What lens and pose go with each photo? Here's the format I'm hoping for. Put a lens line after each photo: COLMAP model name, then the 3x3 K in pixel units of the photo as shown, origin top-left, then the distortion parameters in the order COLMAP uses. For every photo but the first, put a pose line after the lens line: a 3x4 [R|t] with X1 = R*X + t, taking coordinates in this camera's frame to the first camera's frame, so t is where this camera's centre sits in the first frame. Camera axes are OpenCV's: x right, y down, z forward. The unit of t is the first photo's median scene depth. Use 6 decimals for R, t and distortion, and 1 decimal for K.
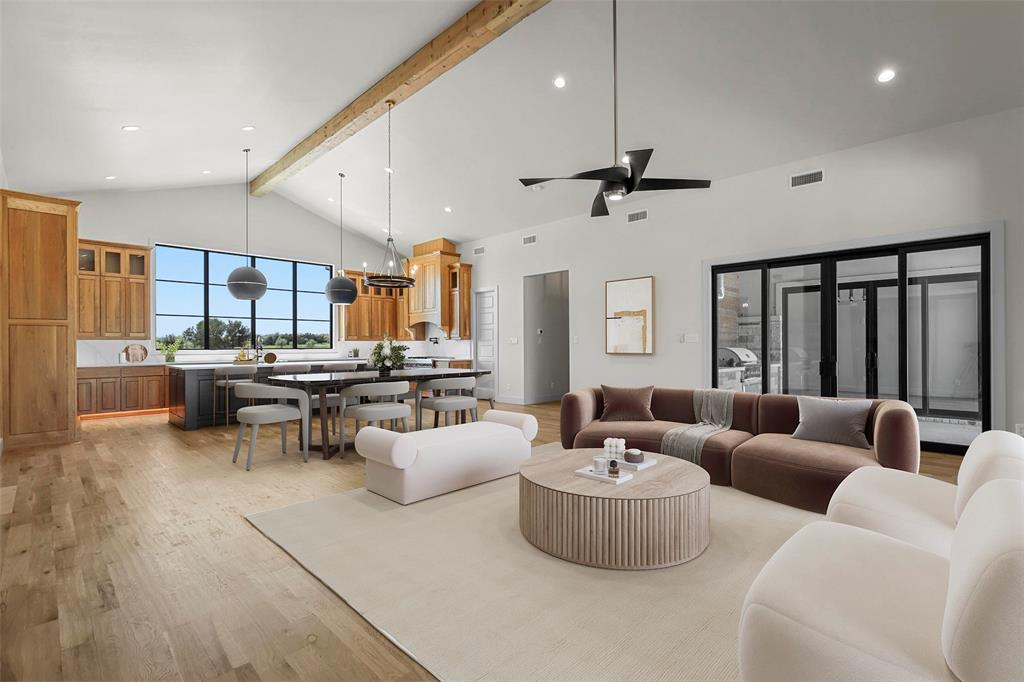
lens RADIAL K [[468.6, 0, 512.6], [0, 468.6, 346.2], [0, 0, 1]] dist [-0.001496, -0.000256]
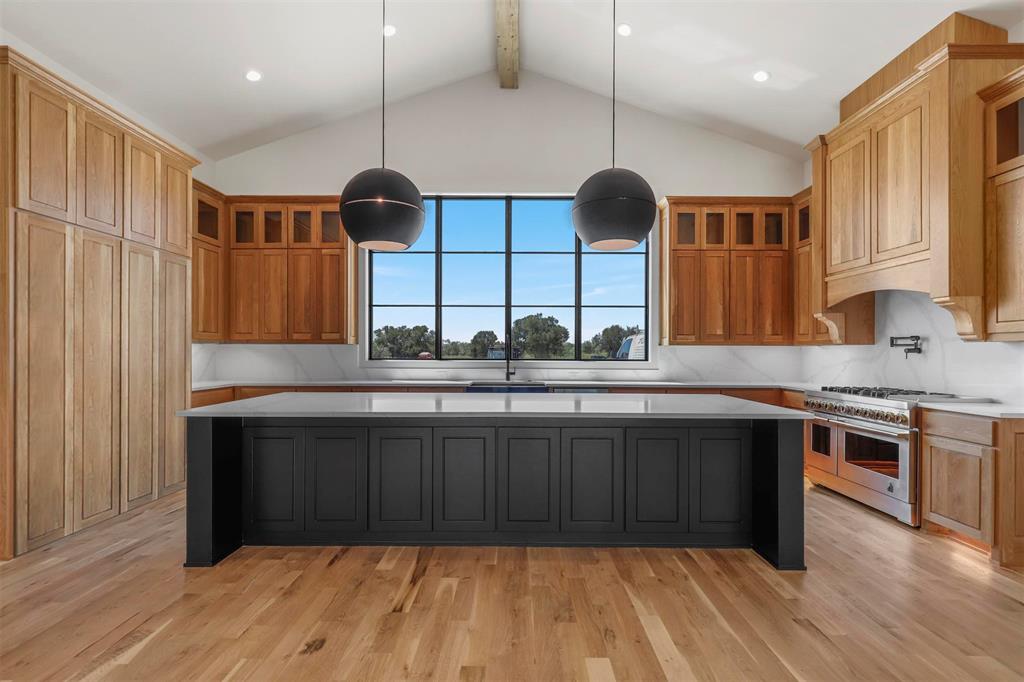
lens RADIAL K [[468.6, 0, 519.8], [0, 468.6, 350.1], [0, 0, 1]] dist [-0.001496, -0.000256]
pose [[0.704655, 0.005134, -0.709532, -0.123679], [-0.006364, 0.999979, 0.000915, -0.006060], [0.709522, 0.003871, 0.704673, 0.544879]]
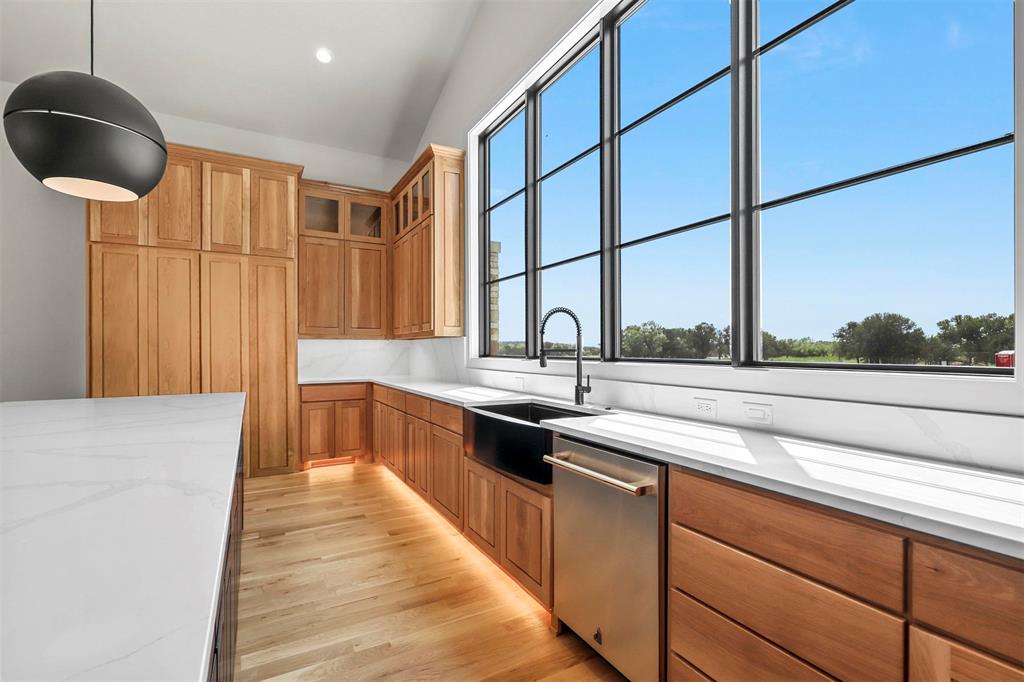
lens RADIAL K [[468.6, 0, 502.7], [0, 468.6, 357.0], [0, 0, 1]] dist [-0.001496, -0.000256]
pose [[-0.268599, 0.021632, -0.963009, -0.236505], [0.001104, 0.999754, 0.022150, -0.002636], [0.963251, 0.004886, -0.268557, 0.905170]]
